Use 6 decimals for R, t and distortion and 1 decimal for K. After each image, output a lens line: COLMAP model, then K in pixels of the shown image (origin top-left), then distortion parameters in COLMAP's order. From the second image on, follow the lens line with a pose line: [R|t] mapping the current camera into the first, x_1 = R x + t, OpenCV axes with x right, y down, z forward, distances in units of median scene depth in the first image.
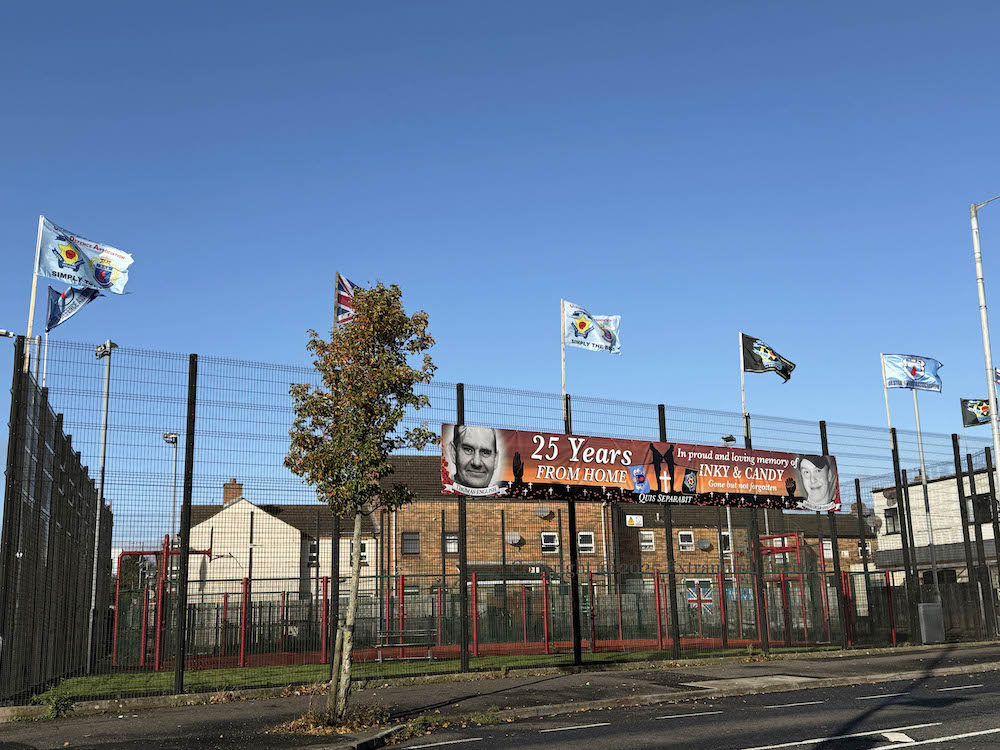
lens RADIAL K [[1084.6, 0, 499.2], [0, 1084.6, 378.6], [0, 0, 1]] dist [0.025512, 0.000000]
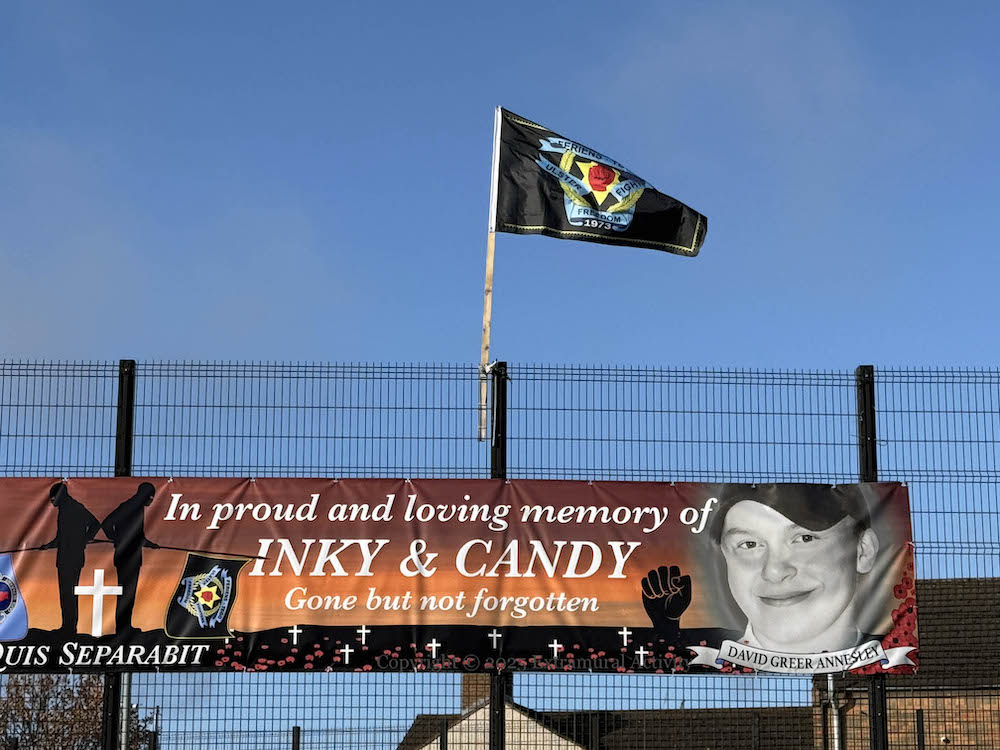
lens RADIAL K [[2566.5, 0, 500.6], [0, 2566.5, 372.2], [0, 0, 1]] dist [0.227122, 0.000000]
pose [[0.869788, -0.095464, -0.484102, 0.587272], [0.086059, 0.995418, -0.041671, 0.065184], [0.485862, -0.005416, 0.874019, 0.368900]]
